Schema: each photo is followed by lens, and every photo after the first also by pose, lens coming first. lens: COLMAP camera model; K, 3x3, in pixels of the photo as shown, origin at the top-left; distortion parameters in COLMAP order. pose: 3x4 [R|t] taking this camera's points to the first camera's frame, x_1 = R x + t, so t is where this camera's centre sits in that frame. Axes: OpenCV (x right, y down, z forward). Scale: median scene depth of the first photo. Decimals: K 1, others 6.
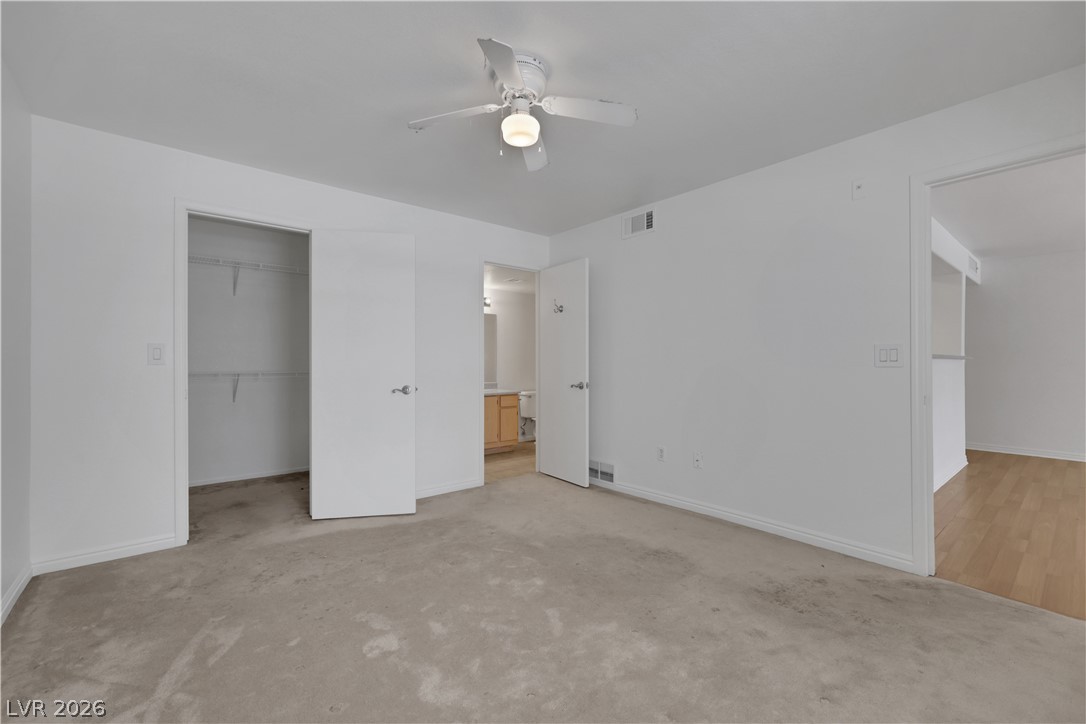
lens RADIAL K [[454.6, 0, 539.1], [0, 454.6, 365.1], [0, 0, 1]] dist [-0.000045, 0.000055]
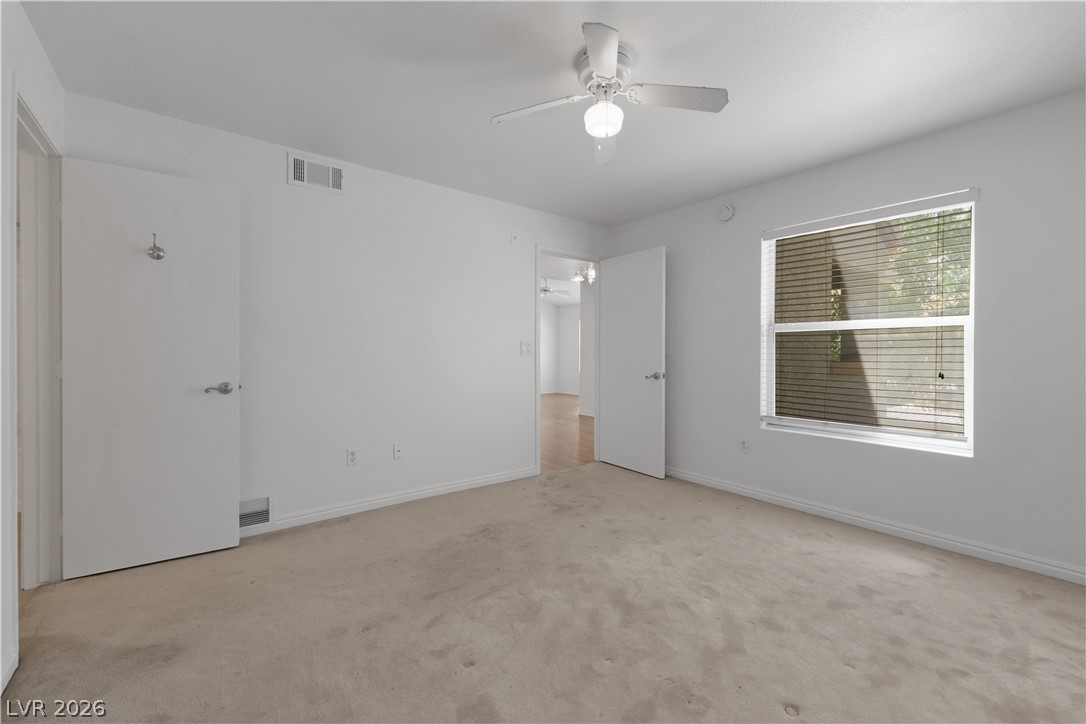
lens RADIAL K [[445.0, 0, 548.5], [0, 445.0, 361.7], [0, 0, 1]] dist [0.002106, 0.000331]
pose [[0.006364, -0.023034, 0.999714, -0.764146], [-0.010614, 0.999677, 0.023101, -0.015392], [-0.999923, -0.010758, 0.006117, 0.824096]]
